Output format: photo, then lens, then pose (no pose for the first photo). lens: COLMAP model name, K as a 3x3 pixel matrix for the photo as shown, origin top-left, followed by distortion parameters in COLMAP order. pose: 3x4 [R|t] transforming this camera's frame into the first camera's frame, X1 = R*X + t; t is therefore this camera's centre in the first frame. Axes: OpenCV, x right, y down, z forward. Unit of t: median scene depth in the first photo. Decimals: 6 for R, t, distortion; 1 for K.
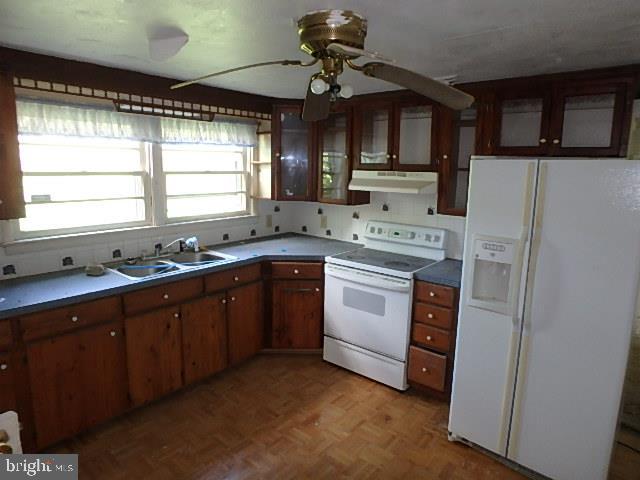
lens RADIAL K [[402.5, 0, 319.5], [0, 402.5, 237.3], [0, 0, 1]] dist [-0.032188, 0.002544]
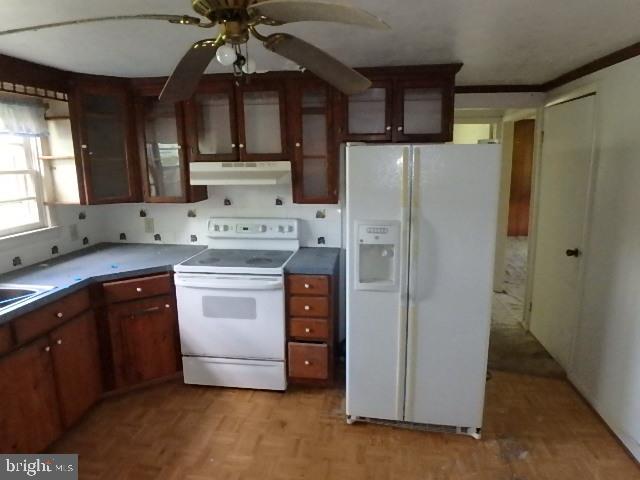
lens RADIAL K [[402.5, 0, 321.0], [0, 402.5, 239.5], [0, 0, 1]] dist [-0.032188, 0.002544]
pose [[0.848759, -0.131855, 0.512076, -0.158740], [0.117728, 0.991226, 0.060099, -0.022496], [-0.515507, 0.009277, 0.856835, 0.124440]]
